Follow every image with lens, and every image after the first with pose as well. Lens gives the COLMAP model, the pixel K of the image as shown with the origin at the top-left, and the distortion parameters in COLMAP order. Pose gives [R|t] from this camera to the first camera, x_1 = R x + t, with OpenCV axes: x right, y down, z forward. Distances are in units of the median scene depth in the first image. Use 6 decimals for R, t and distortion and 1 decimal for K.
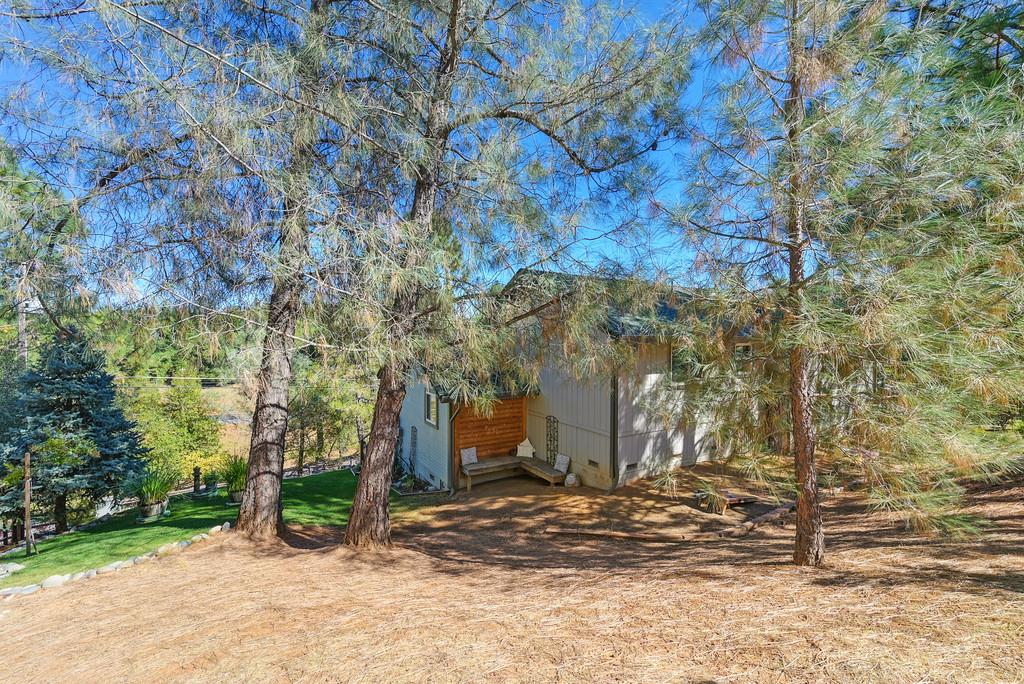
lens RADIAL K [[419.5, 0, 506.4], [0, 419.5, 328.0], [0, 0, 1]] dist [0.006660, -0.000191]
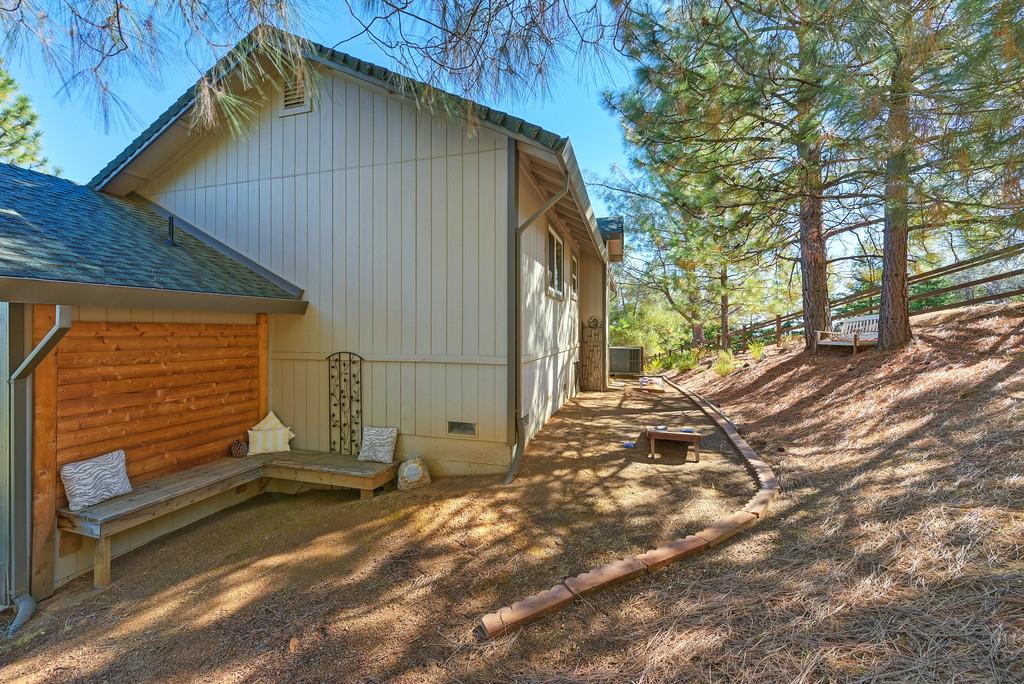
lens RADIAL K [[419.5, 0, 506.4], [0, 419.5, 328.0], [0, 0, 1]] dist [0.006660, -0.000191]
pose [[0.738606, -0.000955, 0.674136, -0.082644], [-0.008936, 0.999897, 0.011208, 0.193199], [-0.674078, -0.014303, 0.738522, 0.580623]]
